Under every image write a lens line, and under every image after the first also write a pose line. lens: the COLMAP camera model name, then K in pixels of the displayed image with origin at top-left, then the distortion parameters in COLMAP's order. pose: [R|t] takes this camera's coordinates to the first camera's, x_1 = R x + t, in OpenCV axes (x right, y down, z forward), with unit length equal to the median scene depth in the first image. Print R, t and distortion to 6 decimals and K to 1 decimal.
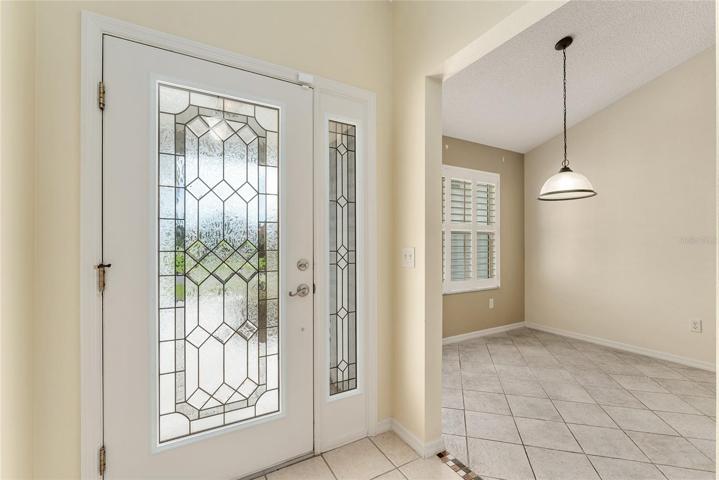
lens RADIAL K [[309.2, 0, 359.5], [0, 309.2, 240.0], [0, 0, 1]] dist [-0.000498, -0.000158]
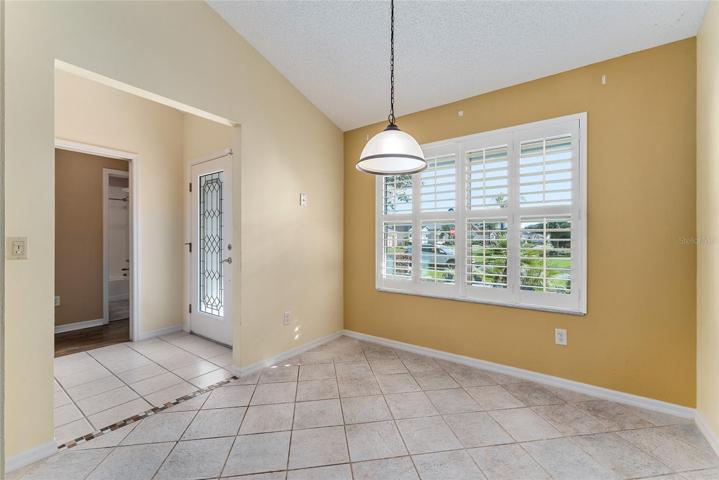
lens RADIAL K [[290.2, 0, 363.0], [0, 290.2, 239.2], [0, 0, 1]] dist [0.001158, -0.000019]
pose [[0.424140, -0.000366, -0.905597, 1.229291], [0.006125, 0.999978, 0.002464, 0.020802], [0.905576, -0.006592, 0.424133, 0.666438]]
